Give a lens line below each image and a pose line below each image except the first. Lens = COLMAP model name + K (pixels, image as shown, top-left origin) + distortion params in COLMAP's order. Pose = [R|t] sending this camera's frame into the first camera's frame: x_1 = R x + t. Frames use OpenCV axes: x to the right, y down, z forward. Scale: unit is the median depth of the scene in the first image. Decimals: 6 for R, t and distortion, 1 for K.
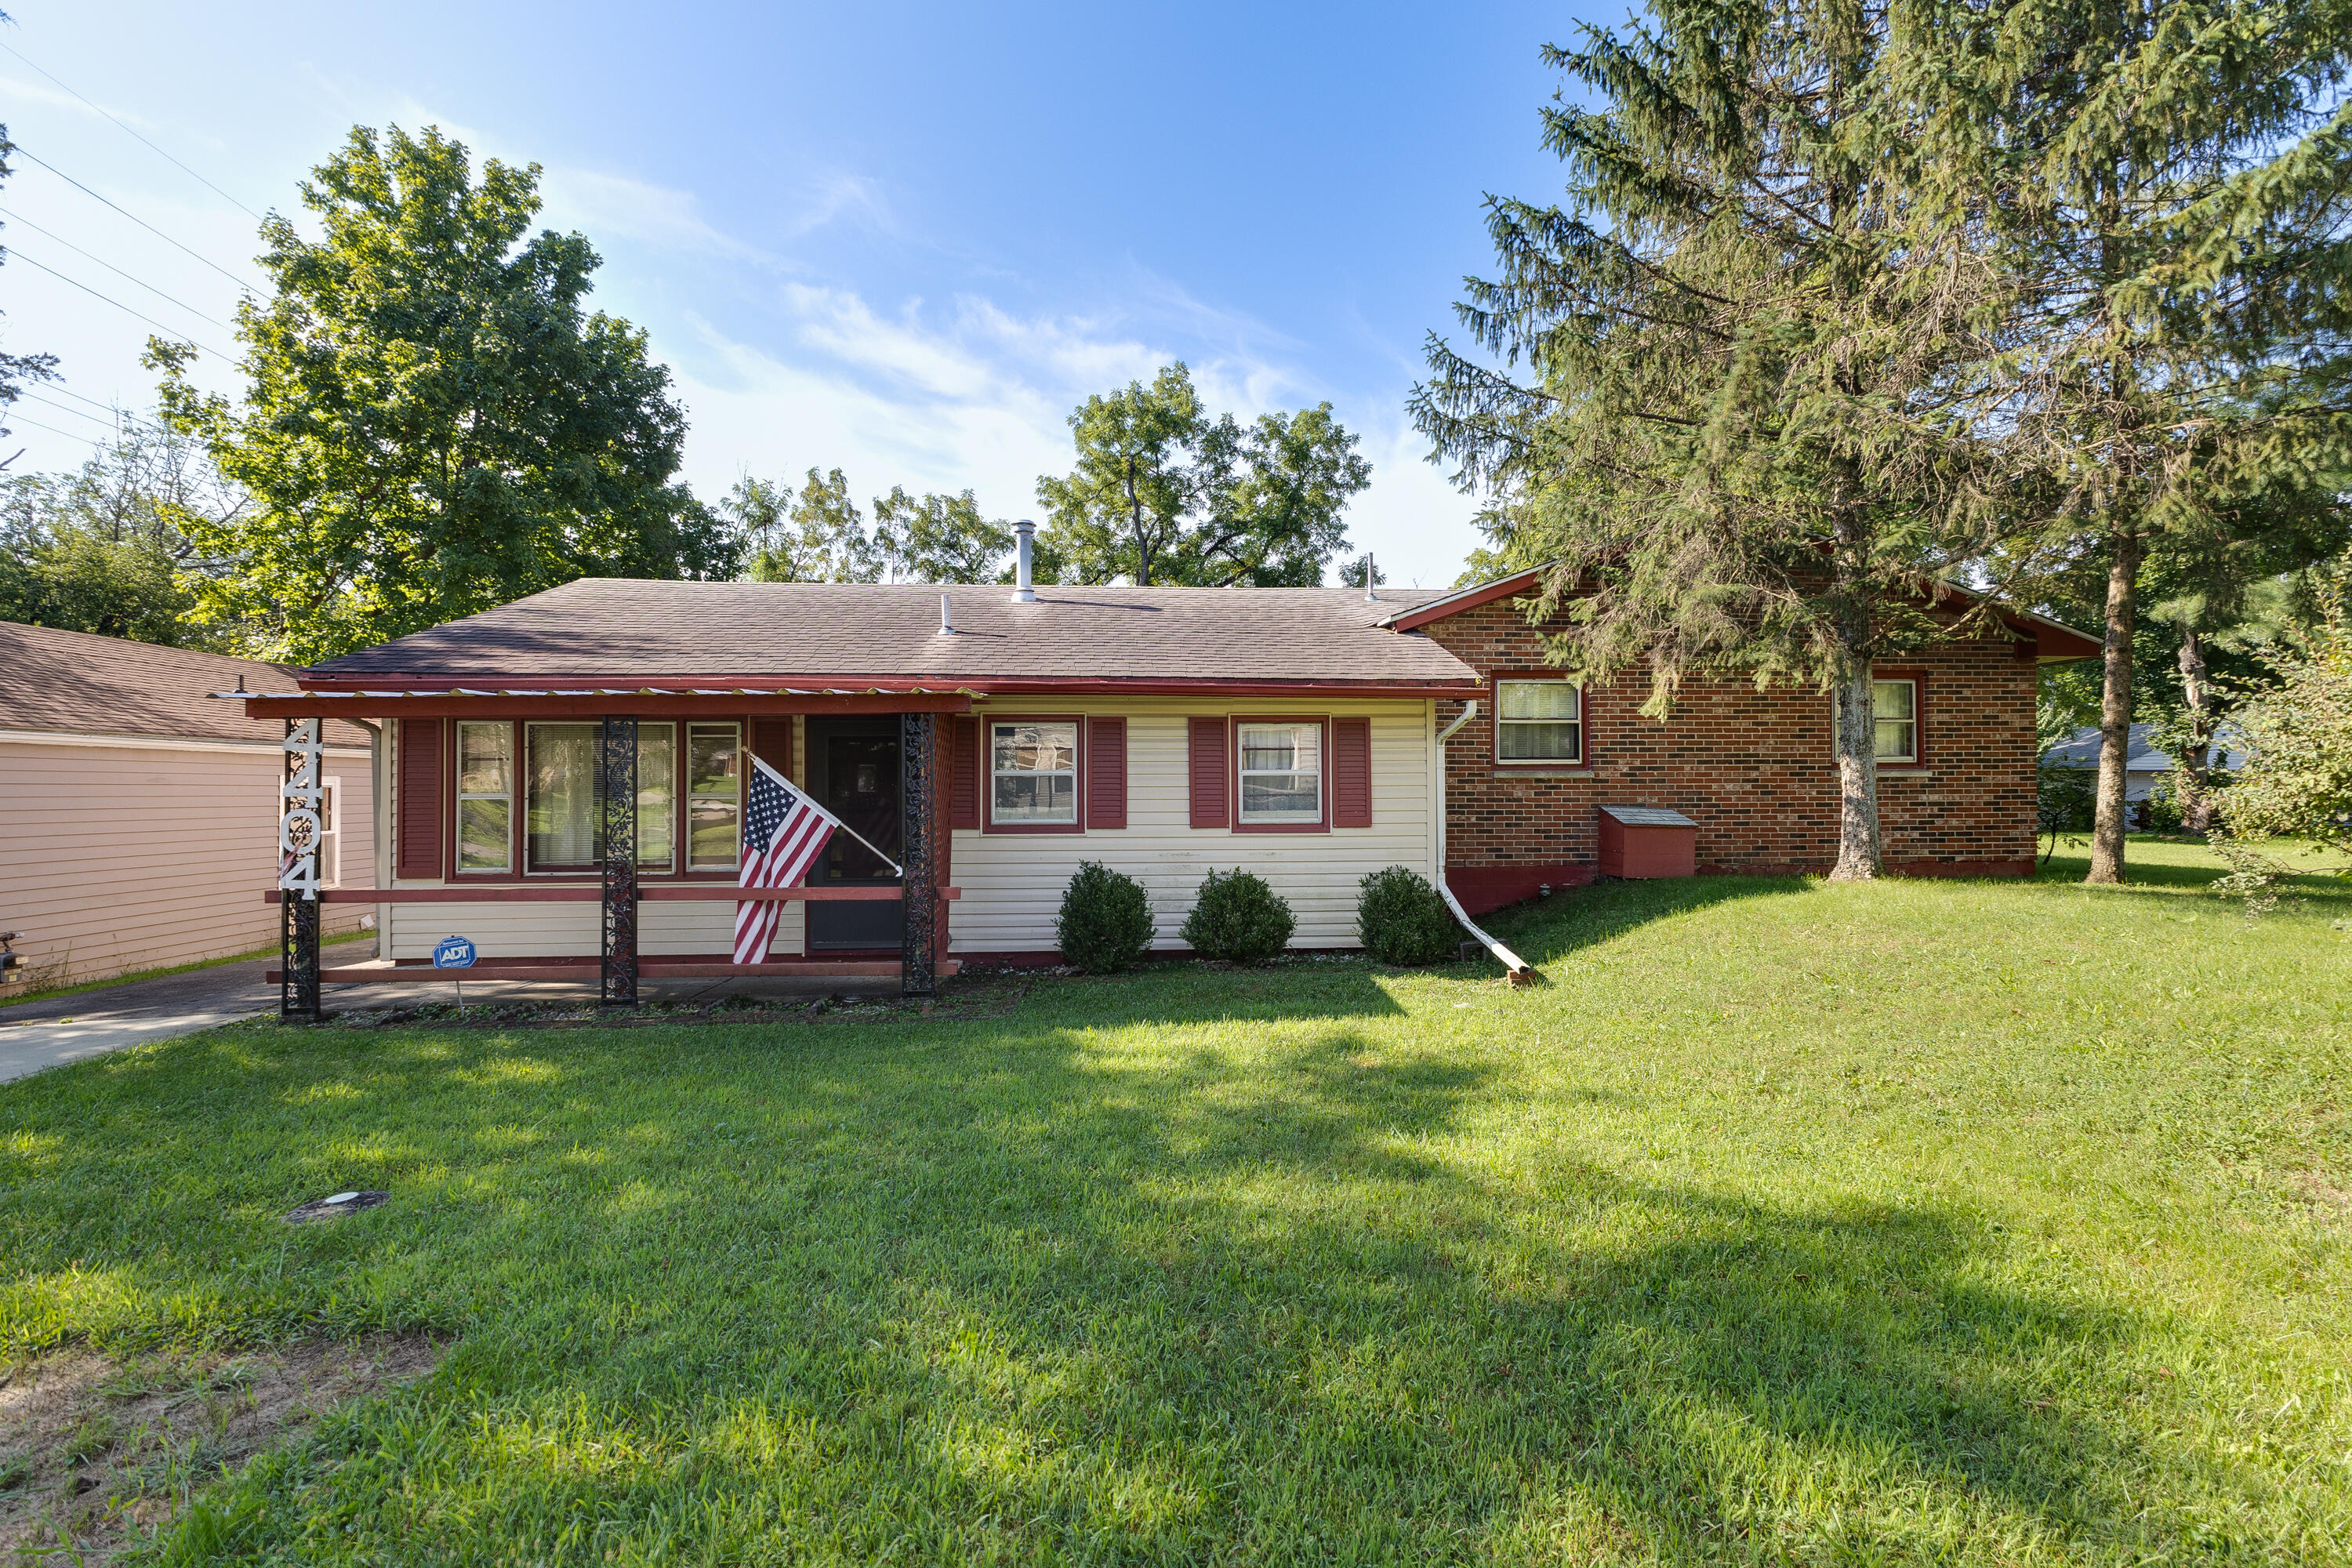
lens RADIAL K [[1042.8, 0, 1175.6], [0, 1042.8, 795.1], [0, 0, 1]] dist [0.007443, -0.002028]
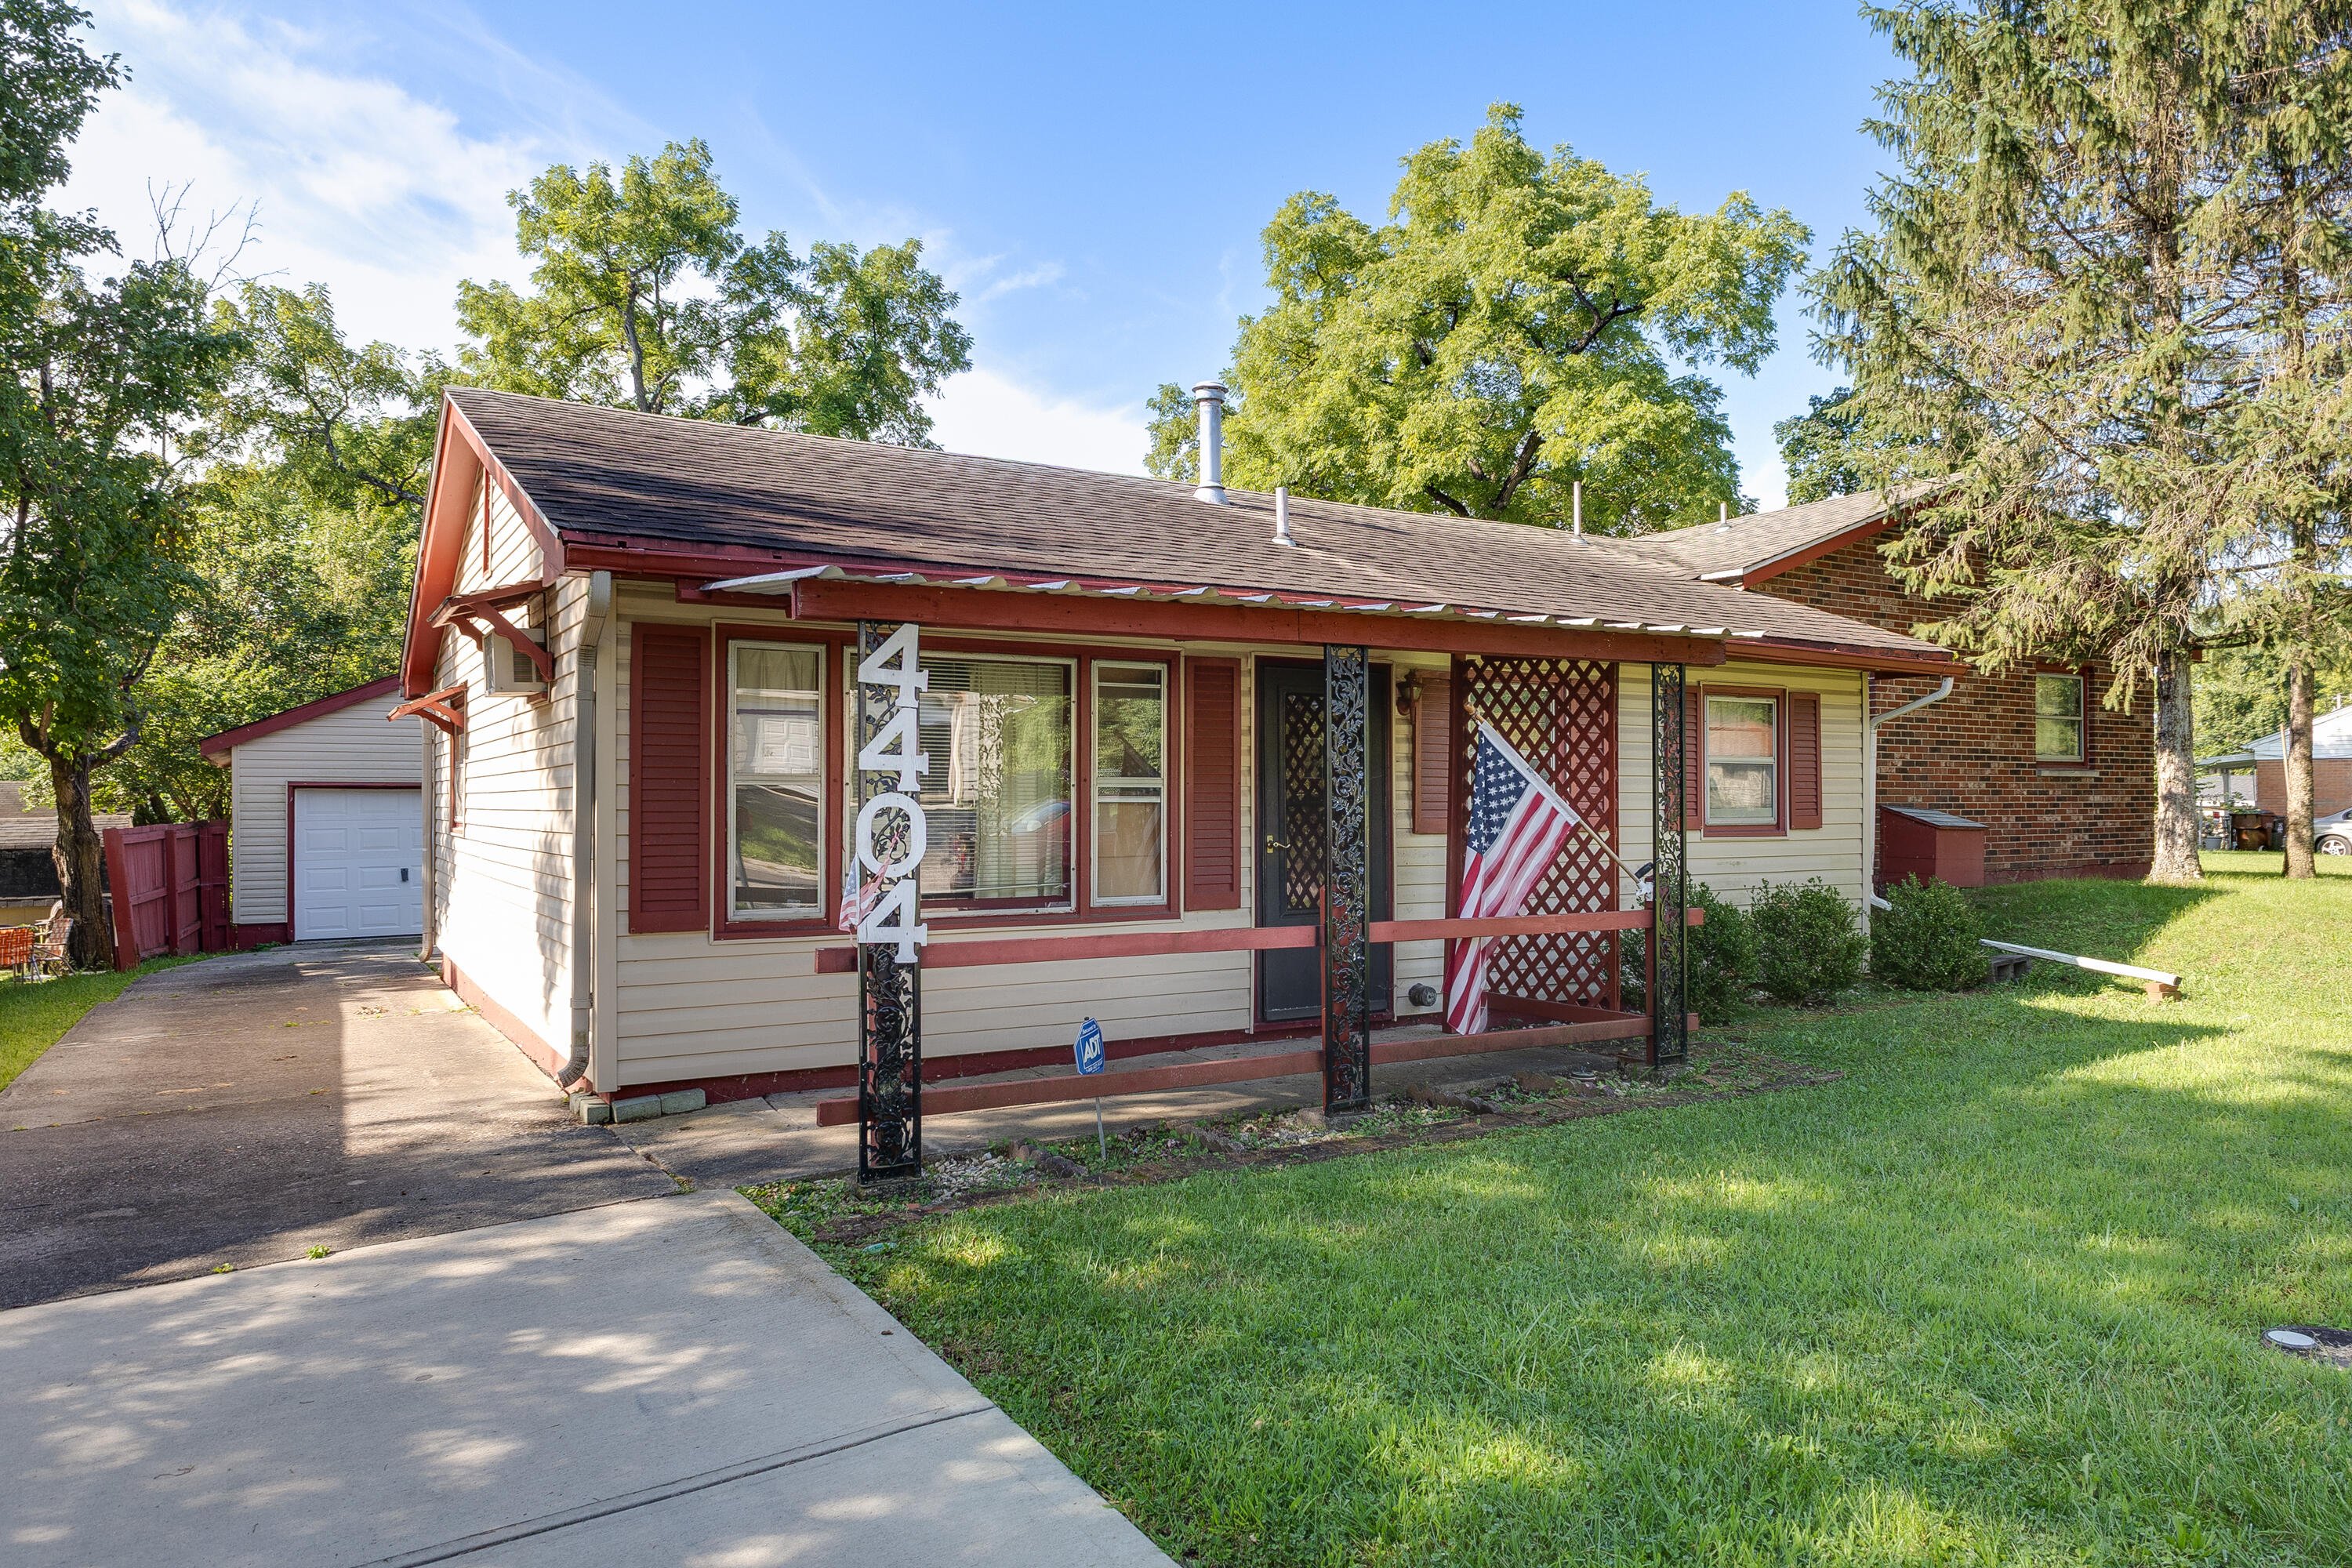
lens RADIAL K [[1493.8, 0, 1195.6], [0, 1493.8, 799.4], [0, 0, 1]] dist [-0.013864, -0.012304]
pose [[0.894523, 0.003581, 0.447008, -0.620968], [-0.000596, 0.999977, -0.006818, 0.013022], [-0.447022, 0.005833, 0.894504, 0.151443]]
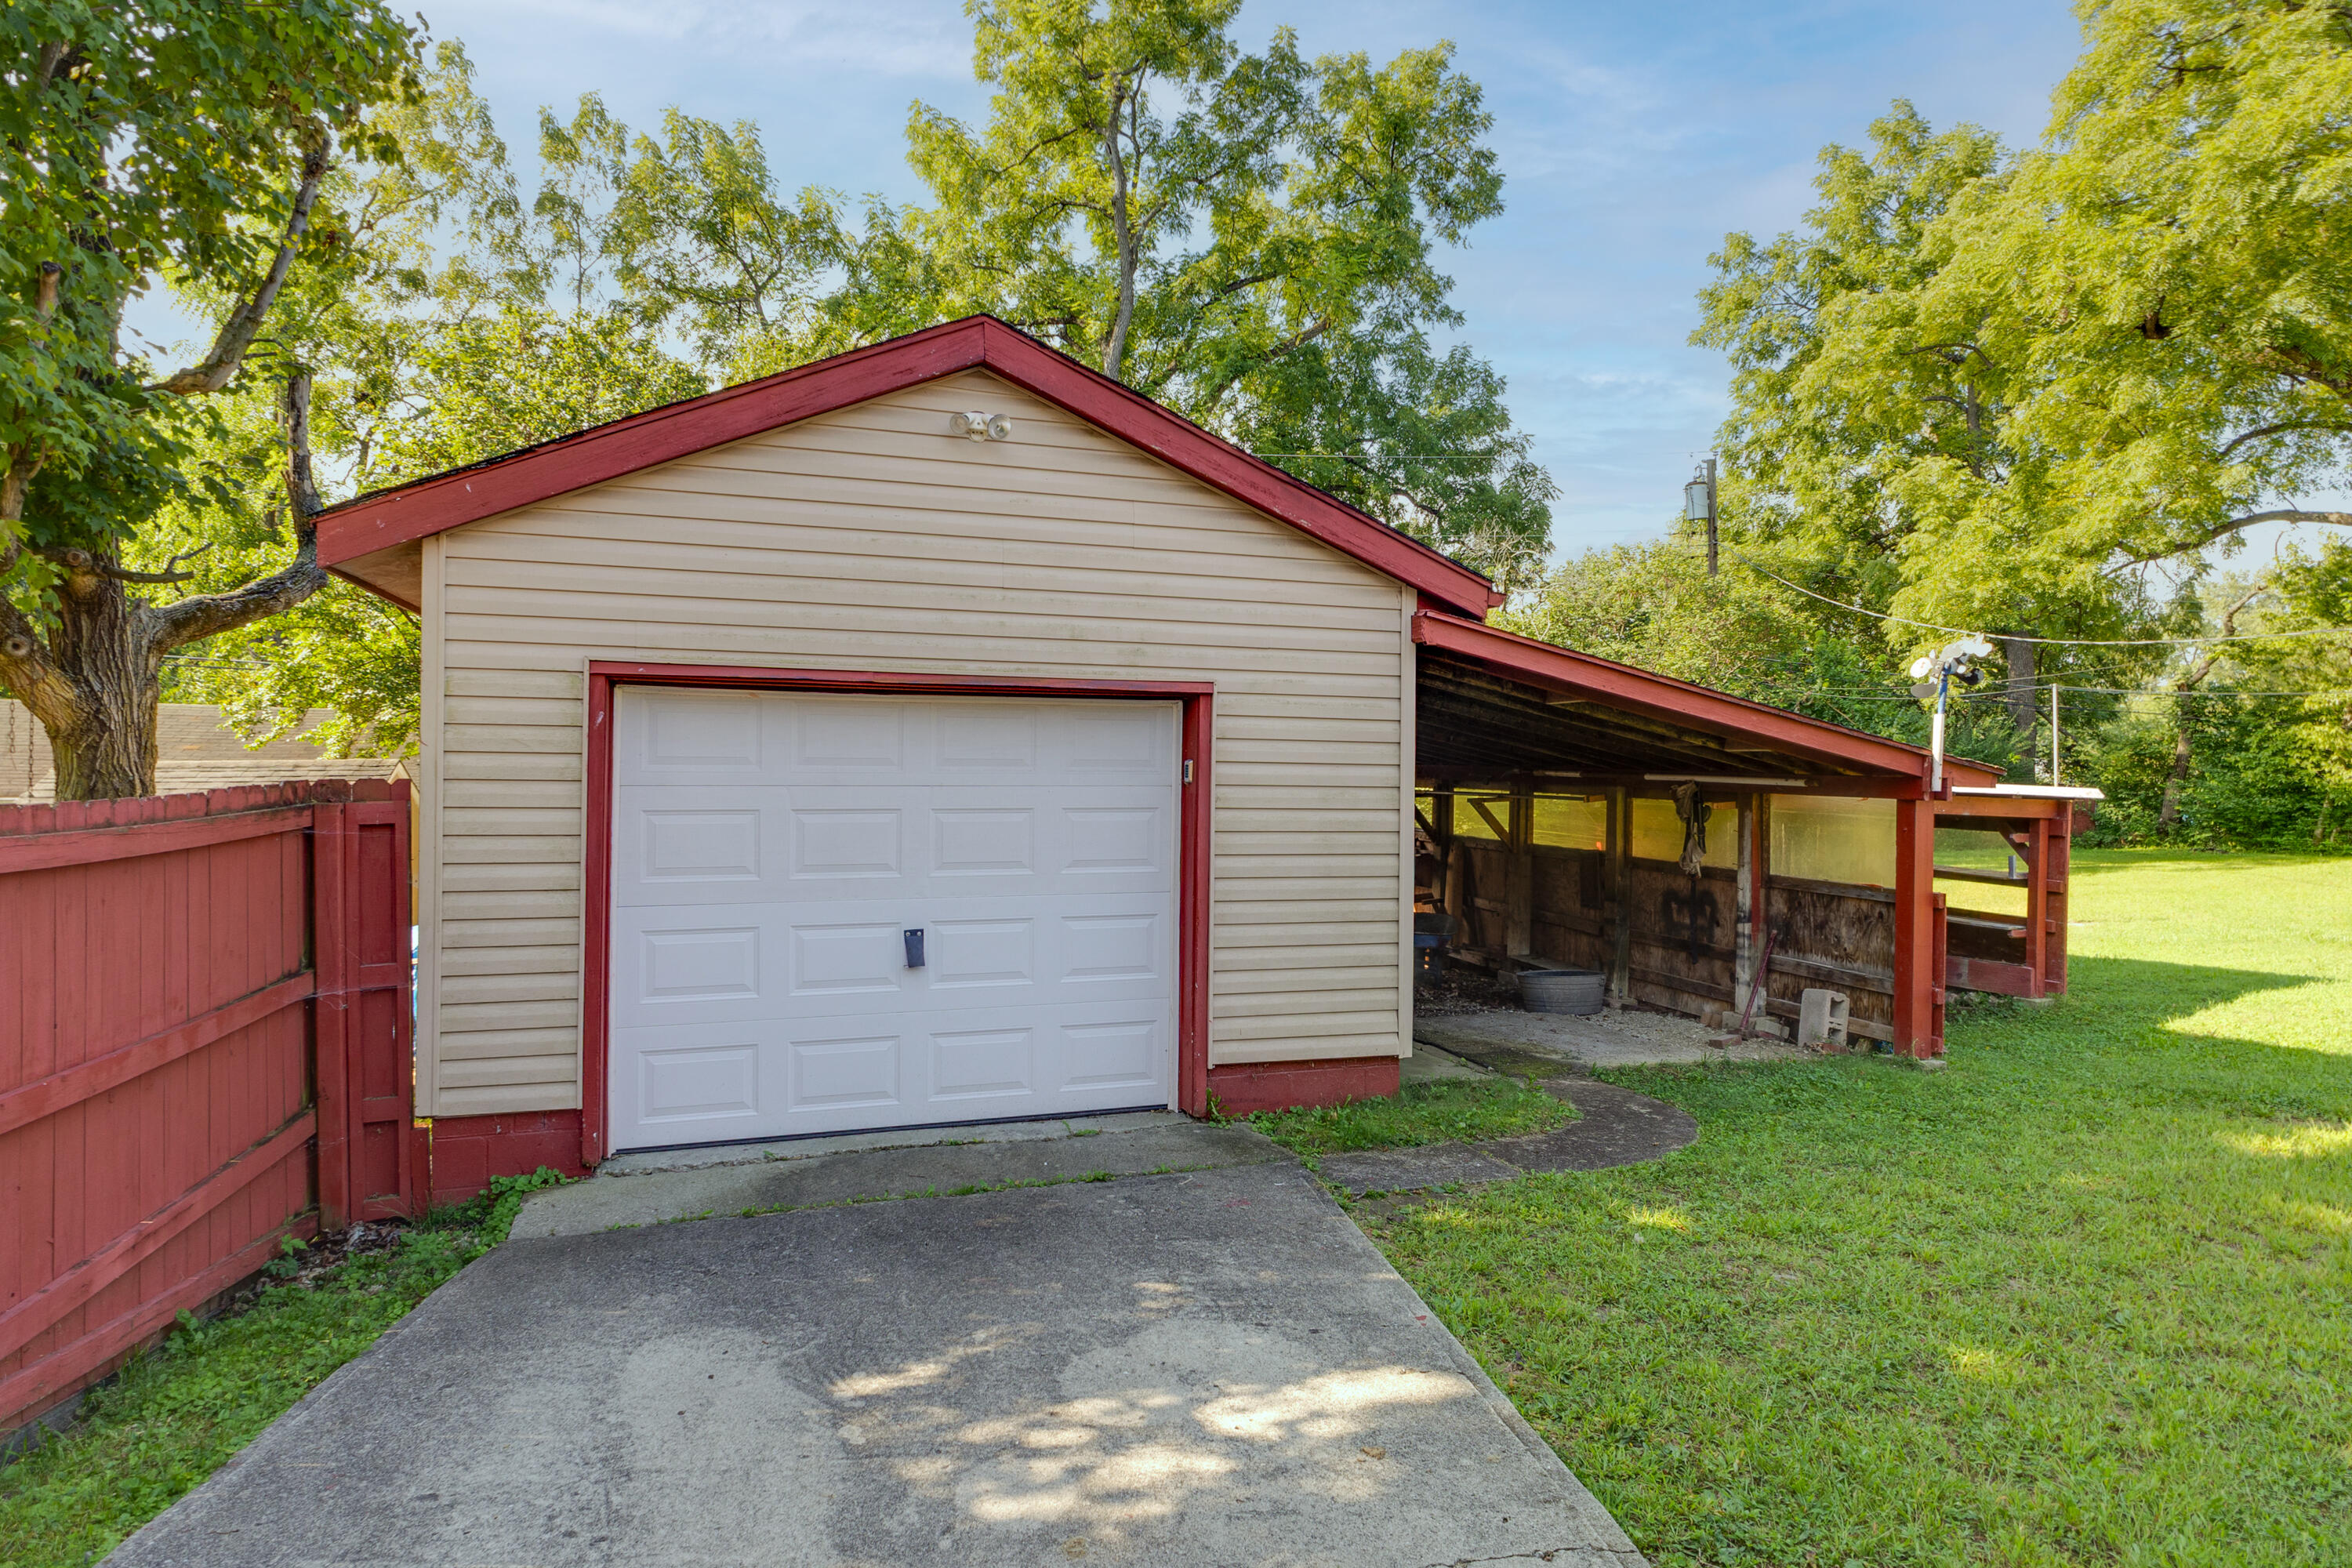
lens RADIAL K [[1350.1, 0, 1181.2], [0, 1350.1, 776.4], [0, 0, 1]] dist [-0.003486, 0.000203]
pose [[0.971915, 0.020163, 0.234466, -0.698306], [-0.023116, 0.999684, 0.009852, 0.013720], [-0.234193, -0.014995, 0.972074, 1.626258]]
